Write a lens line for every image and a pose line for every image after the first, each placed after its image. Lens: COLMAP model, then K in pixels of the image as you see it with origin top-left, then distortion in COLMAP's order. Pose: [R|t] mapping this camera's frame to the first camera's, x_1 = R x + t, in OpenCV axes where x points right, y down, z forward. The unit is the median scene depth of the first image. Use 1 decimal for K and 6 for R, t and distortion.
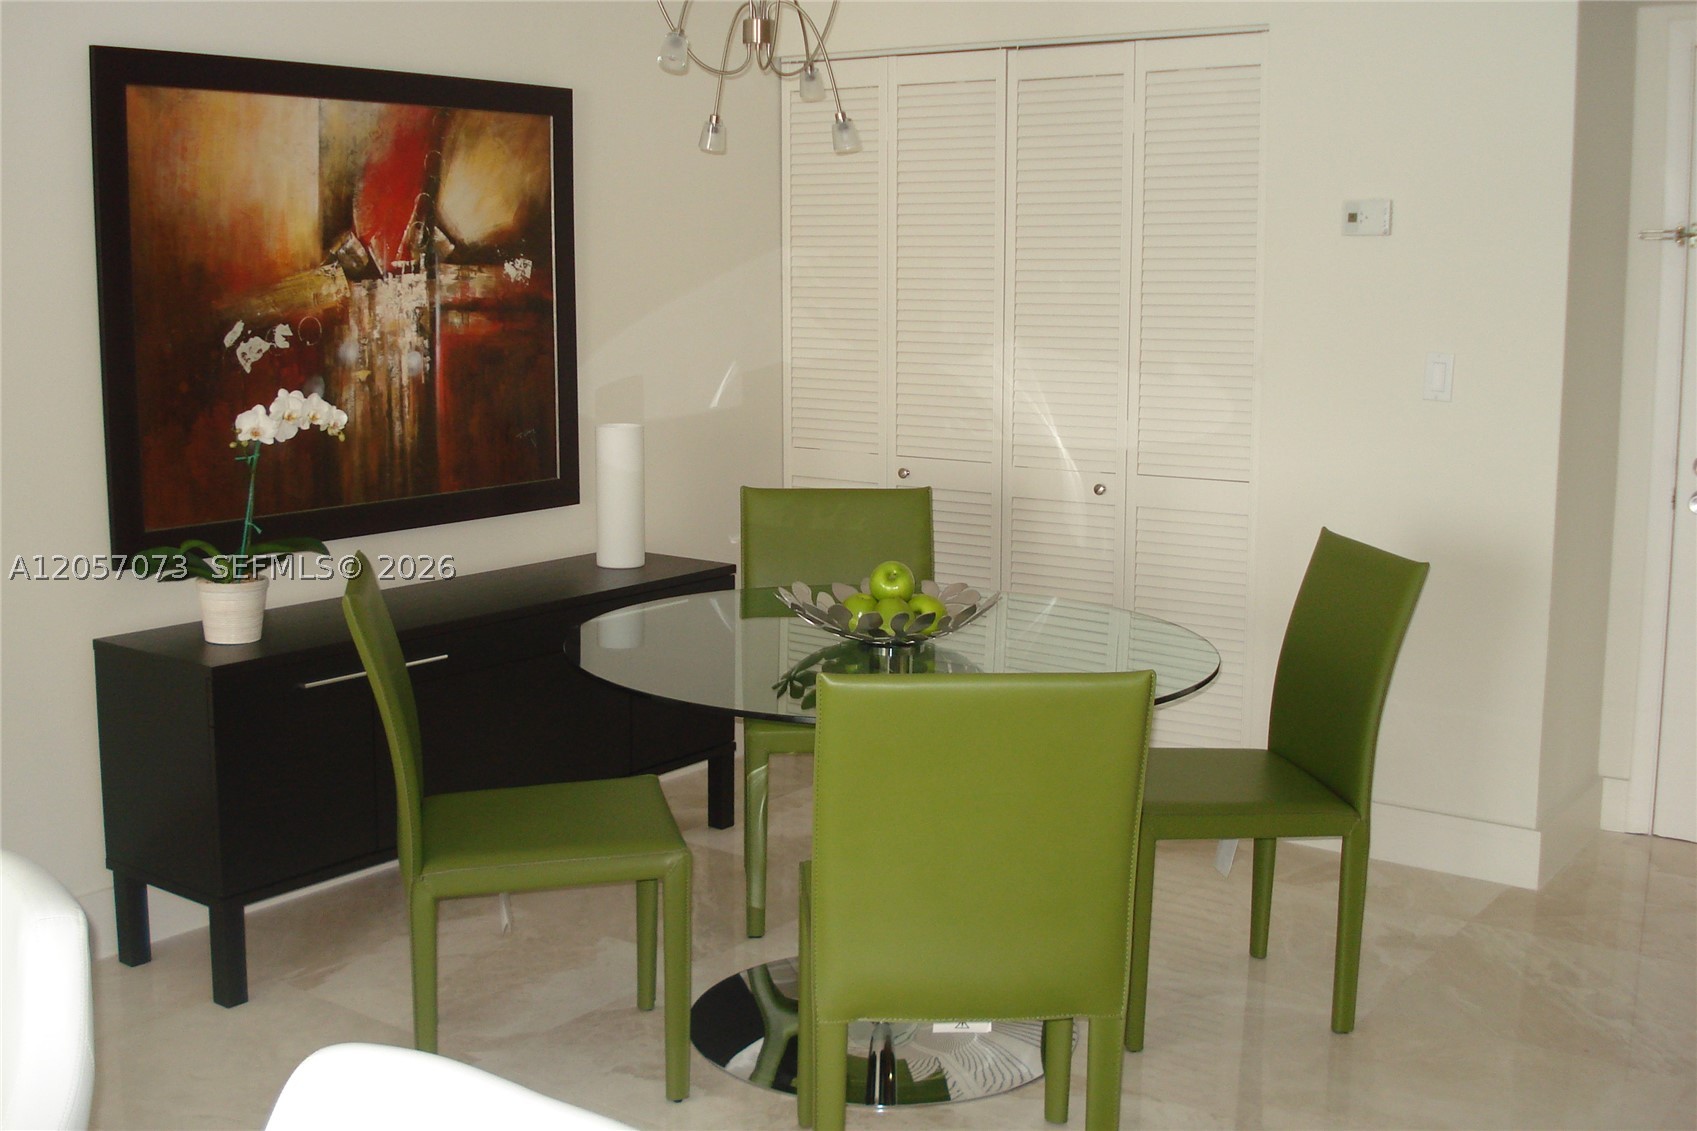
lens RADIAL K [[1892.4, 0, 840.6], [0, 1892.4, 559.9], [0, 0, 1]] dist [-0.088257, 0.000000]
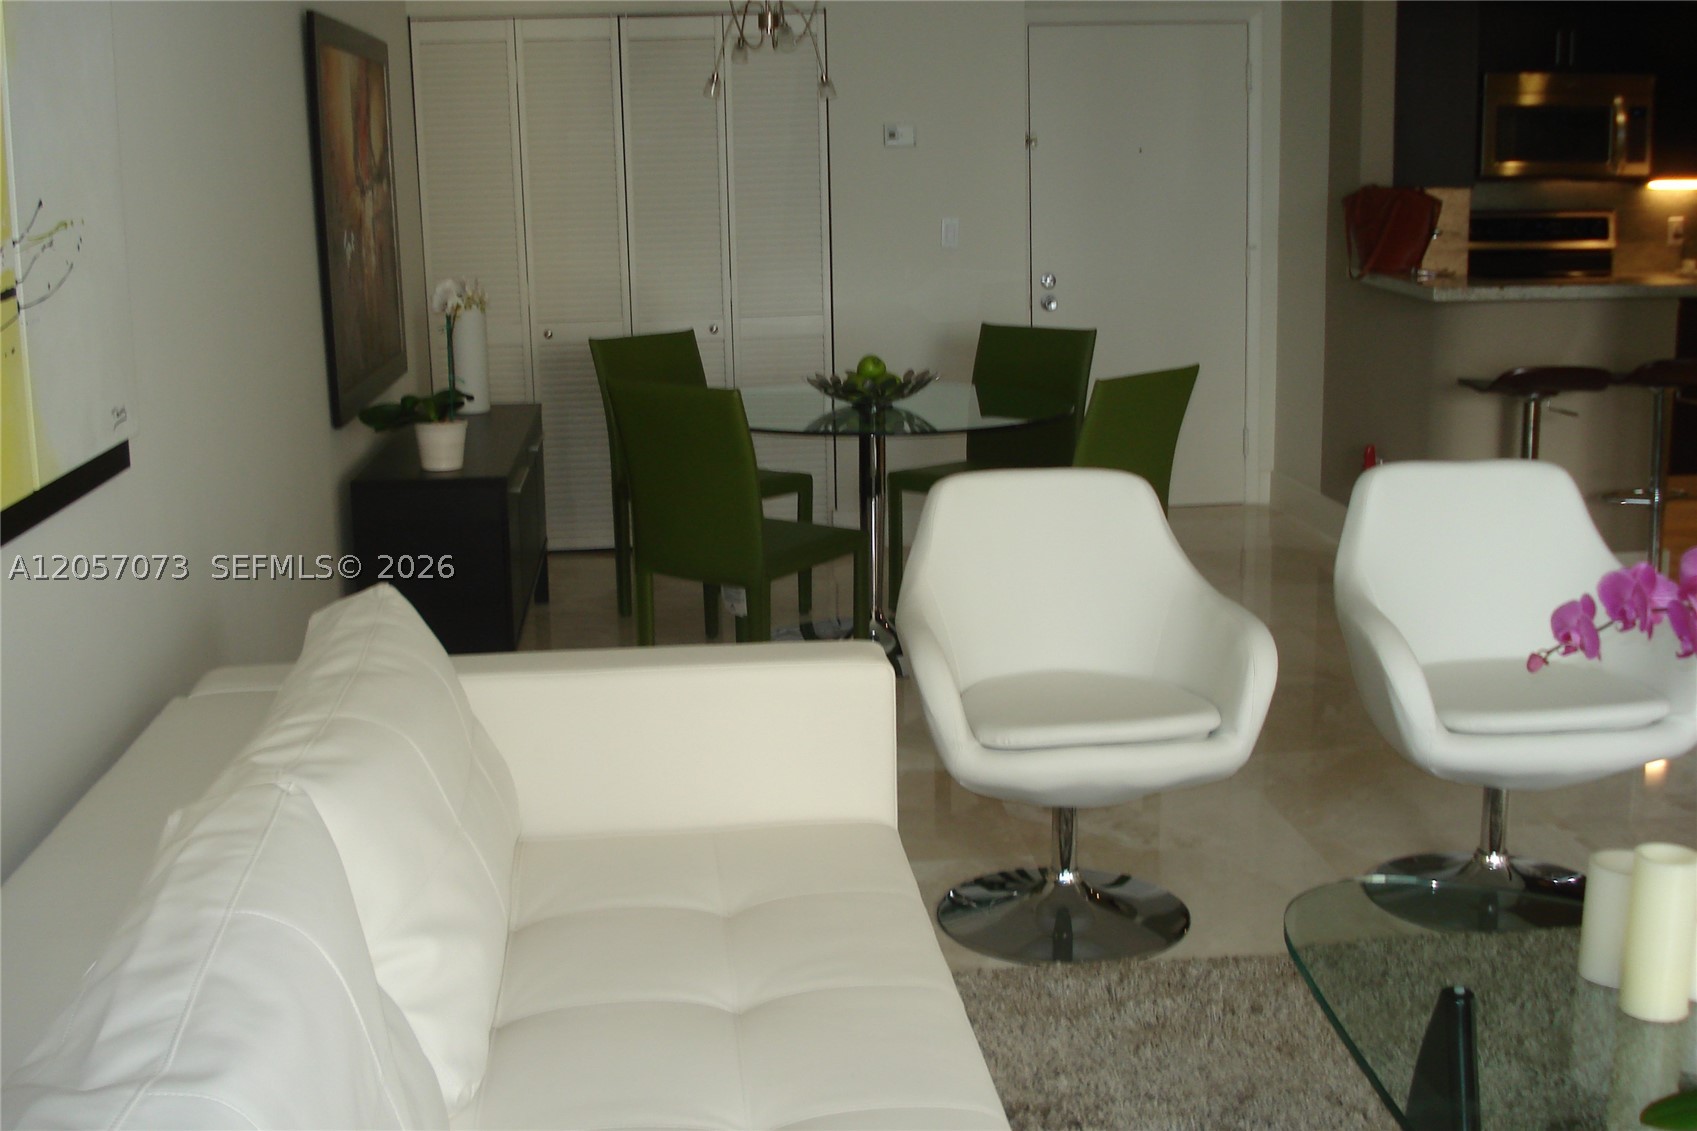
lens RADIAL K [[1892.4, 0, 848.7], [0, 1892.4, 560.2], [0, 0, 1]] dist [-0.088257, 0.000000]
pose [[0.747554, -0.156357, 0.645535, -0.865975], [0.127007, 0.987614, 0.092134, 0.018951], [-0.651945, 0.013112, 0.758153, -0.170629]]
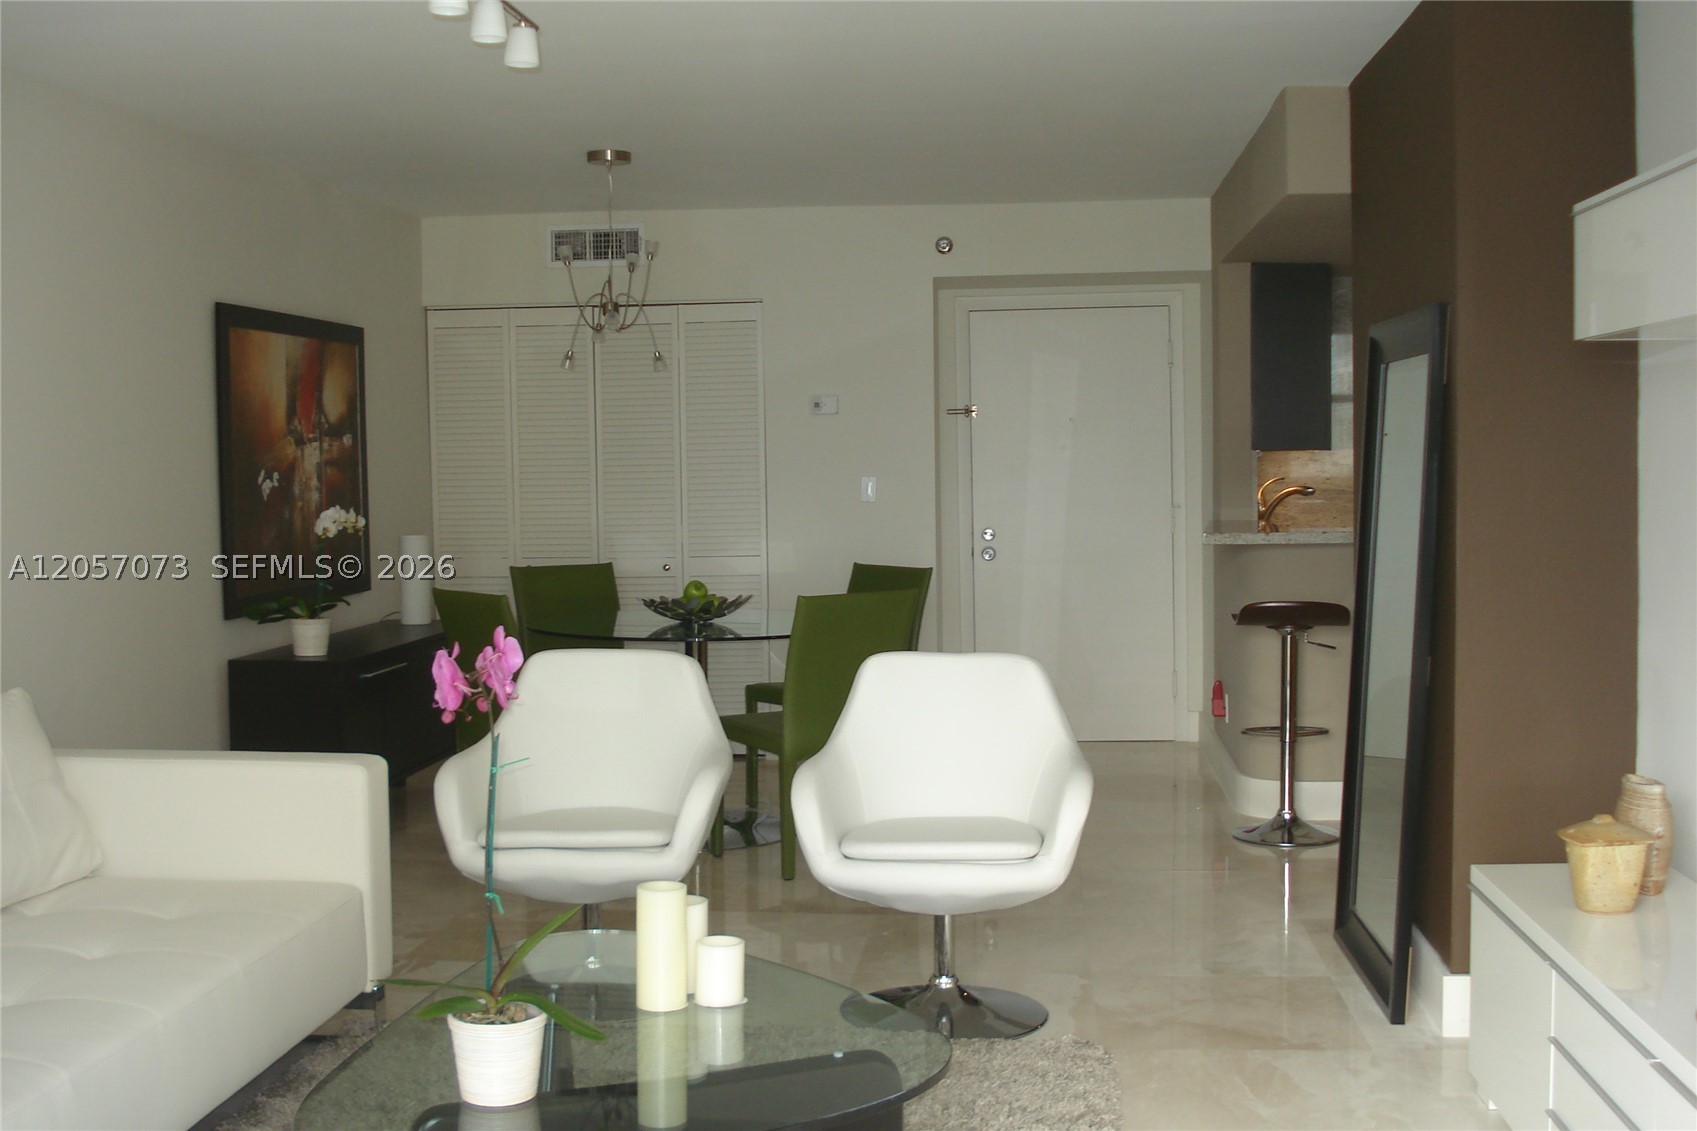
lens RADIAL K [[1892.4, 0, 853.2], [0, 1892.4, 568.0], [0, 0, 1]] dist [-0.088257, 0.000000]
pose [[0.864267, -0.045156, 0.501003, -0.657841], [0.095157, 0.992657, -0.074682, 0.121769], [-0.493952, 0.112219, 0.862217, -0.616758]]
